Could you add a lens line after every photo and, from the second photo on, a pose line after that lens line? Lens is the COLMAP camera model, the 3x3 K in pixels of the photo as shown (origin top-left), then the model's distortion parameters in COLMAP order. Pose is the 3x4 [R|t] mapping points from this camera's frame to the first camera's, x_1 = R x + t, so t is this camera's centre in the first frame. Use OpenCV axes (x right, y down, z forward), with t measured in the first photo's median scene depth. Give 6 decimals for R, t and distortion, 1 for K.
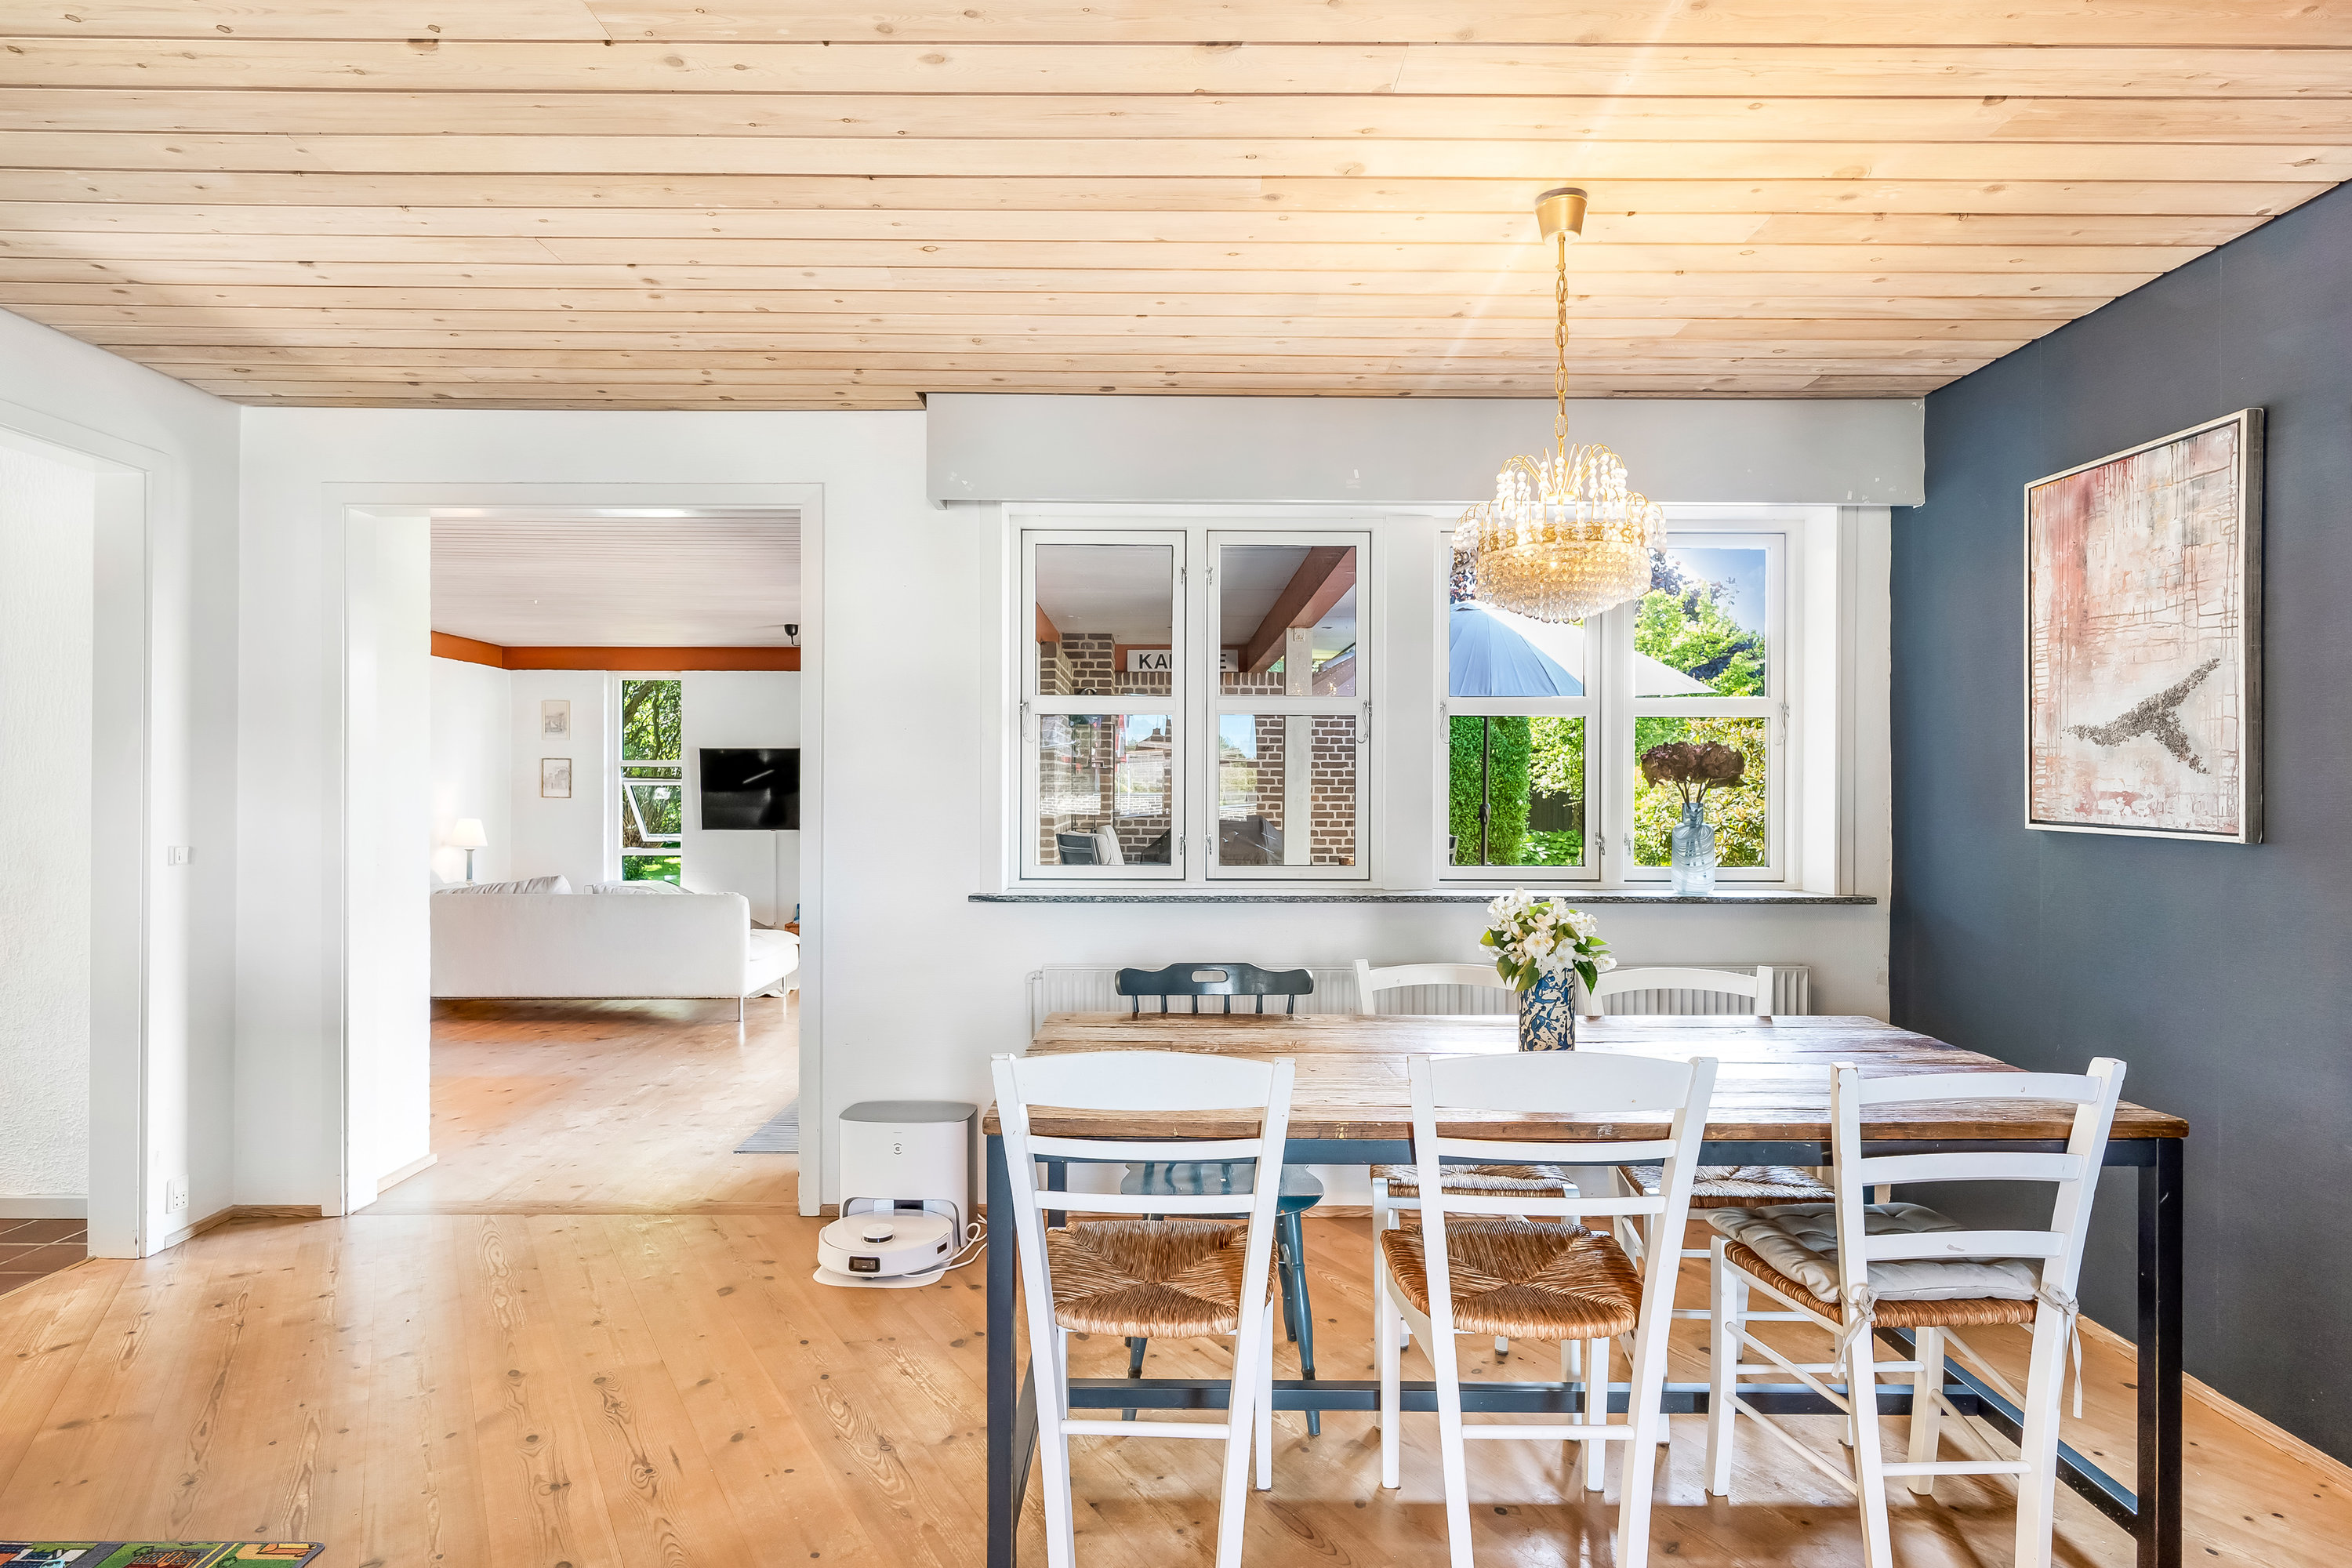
lens RADIAL K [[1319.6, 0, 1170.5], [0, 1319.6, 790.7], [0, 0, 1]] dist [0.023609, -0.000377]
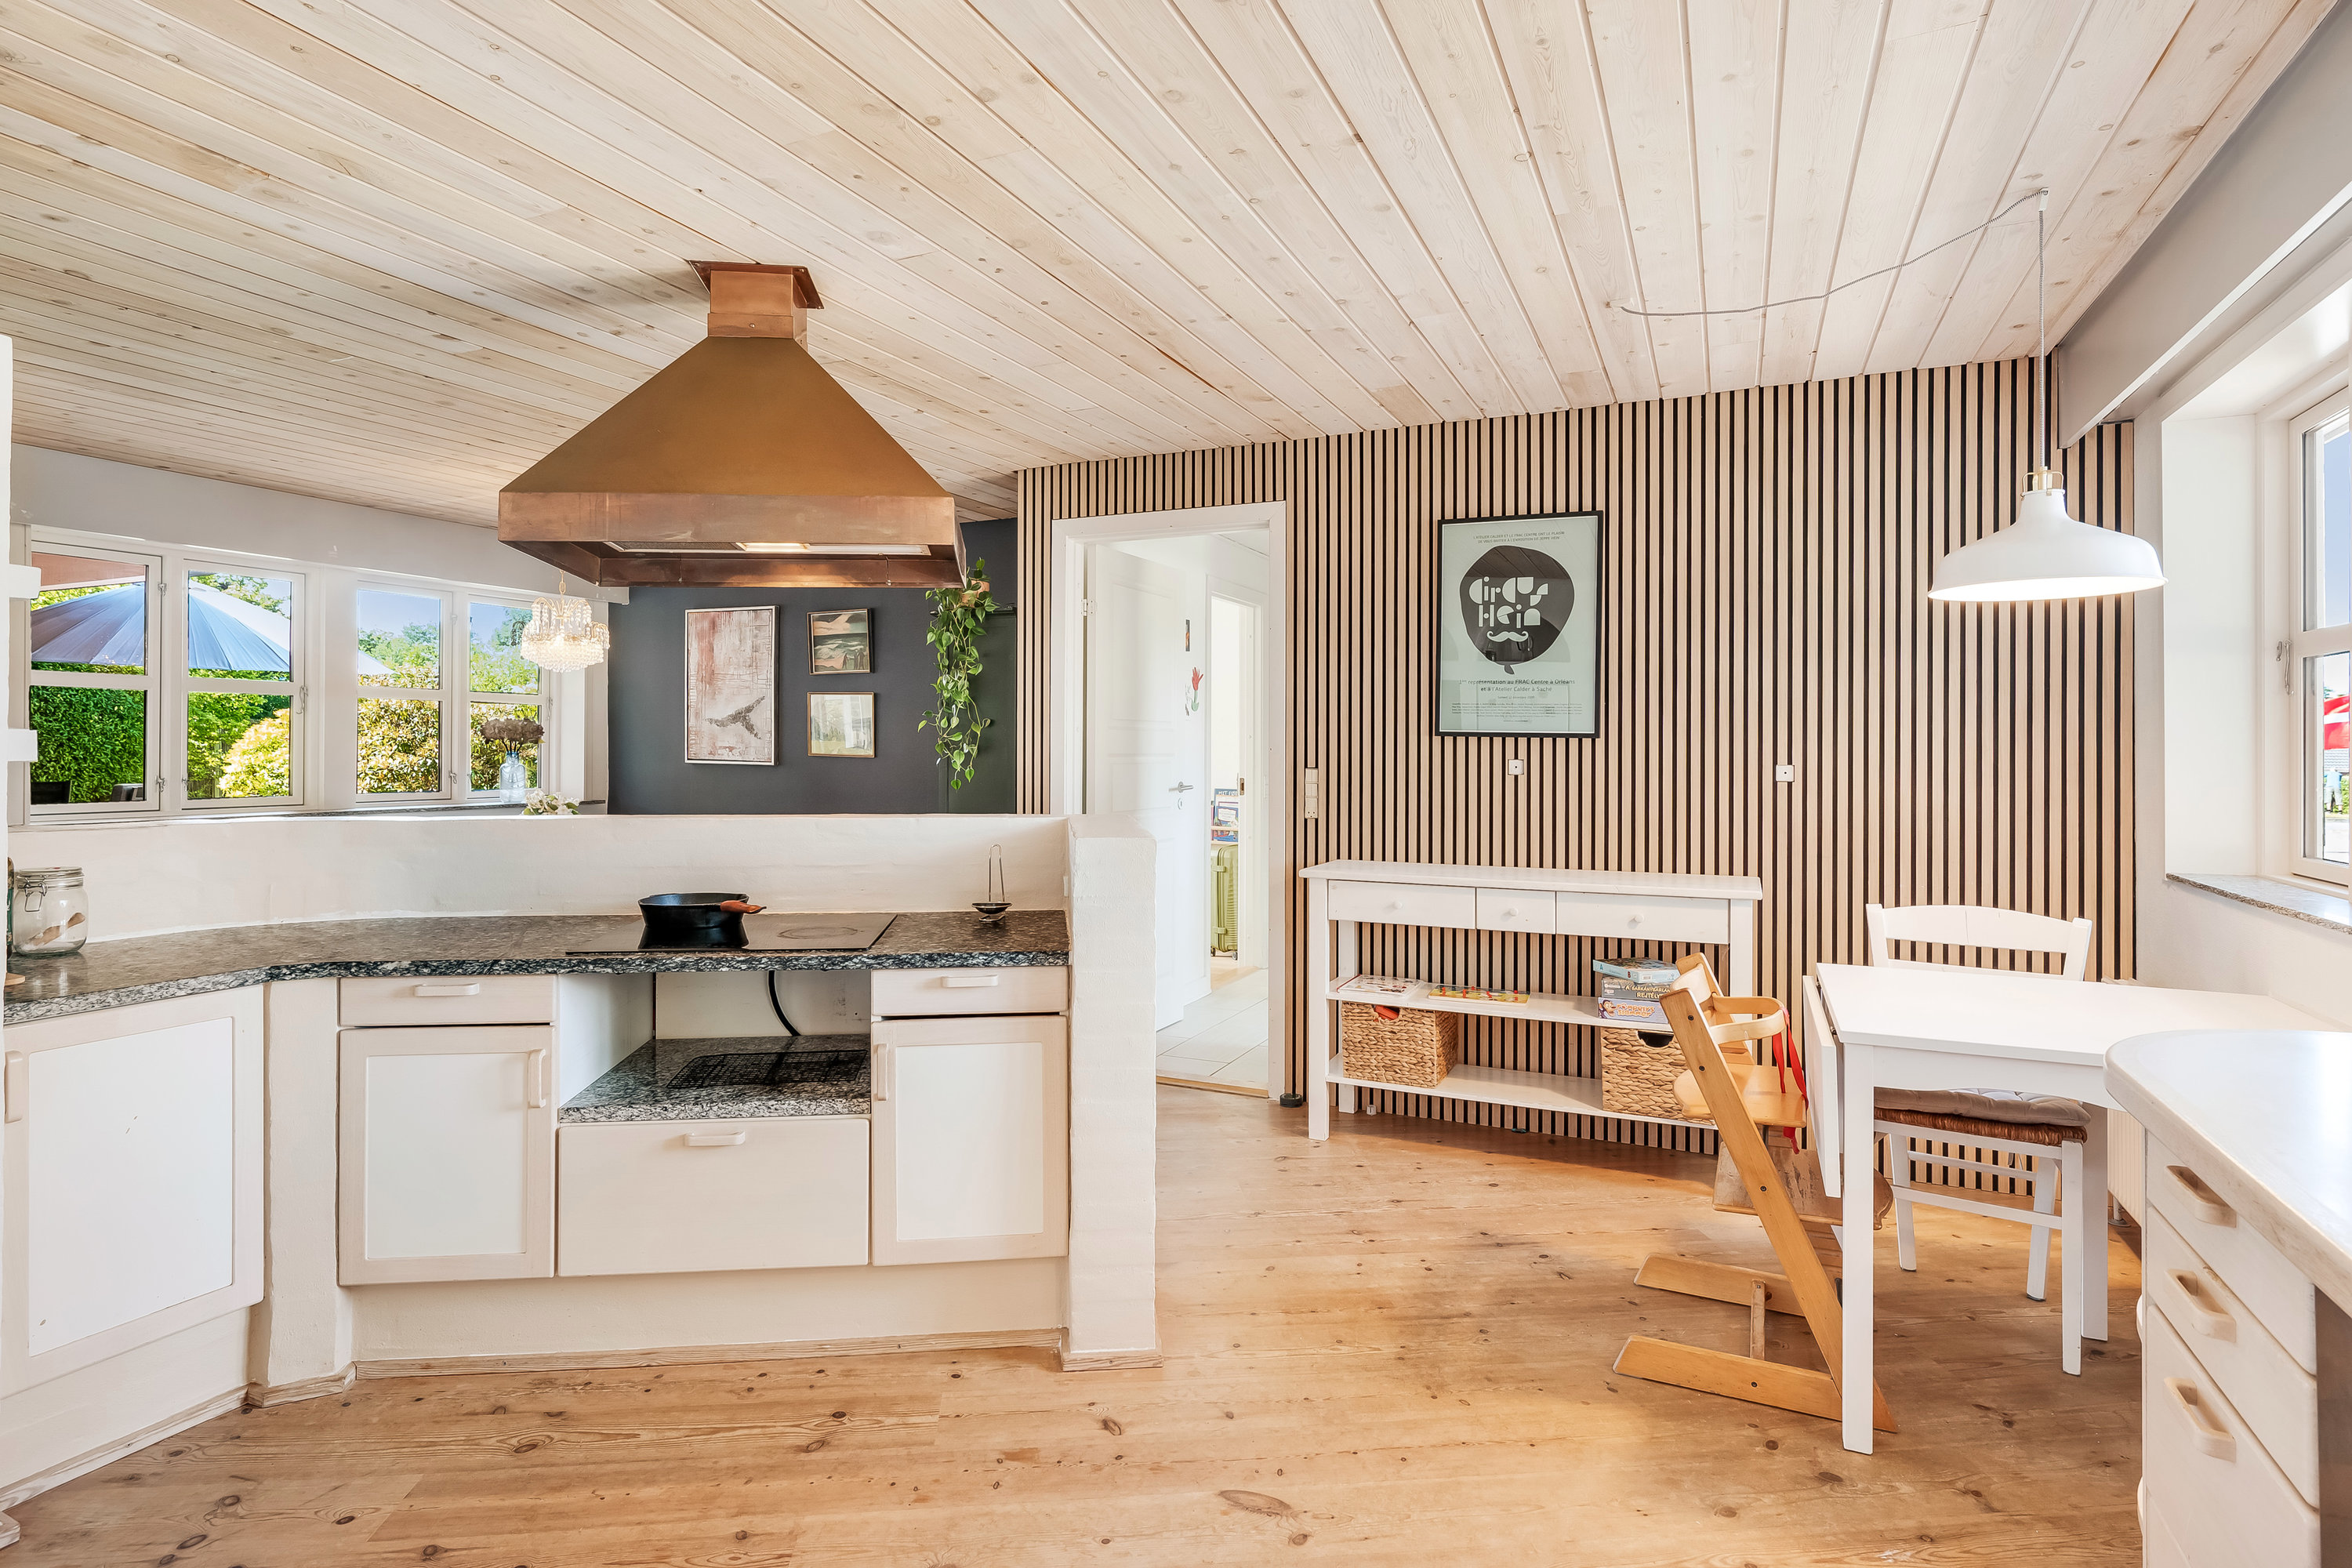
lens RADIAL K [[1205.5, 0, 1176.0], [0, 1205.5, 740.2], [0, 0, 1]] dist [-0.000379, 0.000126]
pose [[0.440822, 0.006397, 0.897572, -0.909042], [-0.001422, 0.999978, -0.006428, 0.002658], [-0.897593, 0.001557, 0.440822, -0.712513]]
